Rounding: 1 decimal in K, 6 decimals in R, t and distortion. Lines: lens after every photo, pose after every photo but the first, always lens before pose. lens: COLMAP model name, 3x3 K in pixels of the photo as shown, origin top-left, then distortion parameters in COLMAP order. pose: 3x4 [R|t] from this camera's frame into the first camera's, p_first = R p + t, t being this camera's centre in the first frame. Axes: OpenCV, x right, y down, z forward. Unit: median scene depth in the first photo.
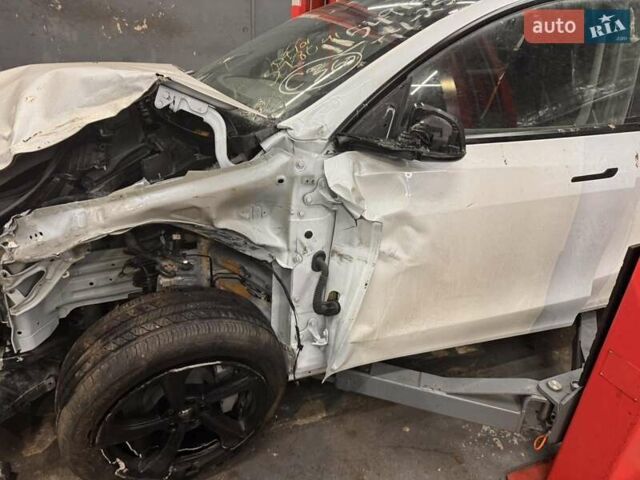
lens RADIAL K [[448.9, 0, 320.0], [0, 448.9, 240.0], [0, 0, 1]] dist [-0.002840, -0.000939]
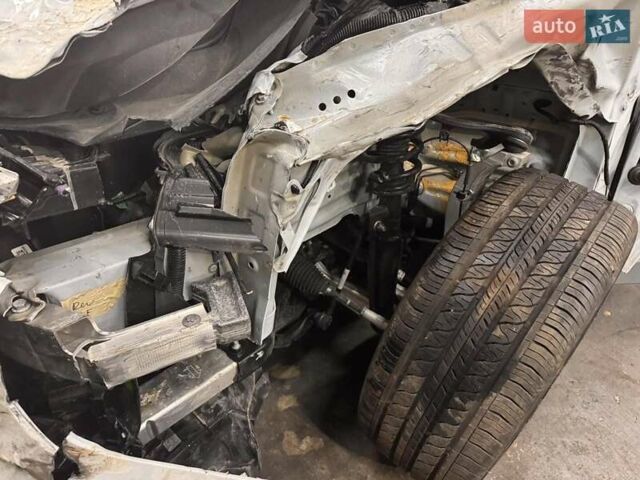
lens RADIAL K [[448.9, 0, 320.0], [0, 448.9, 240.0], [0, 0, 1]] dist [-0.002840, -0.000939]
pose [[0.928450, -0.212517, 0.304659, -0.837744], [0.169941, 0.972321, 0.160352, 0.057629], [-0.330304, -0.097105, 0.938866, 0.527567]]
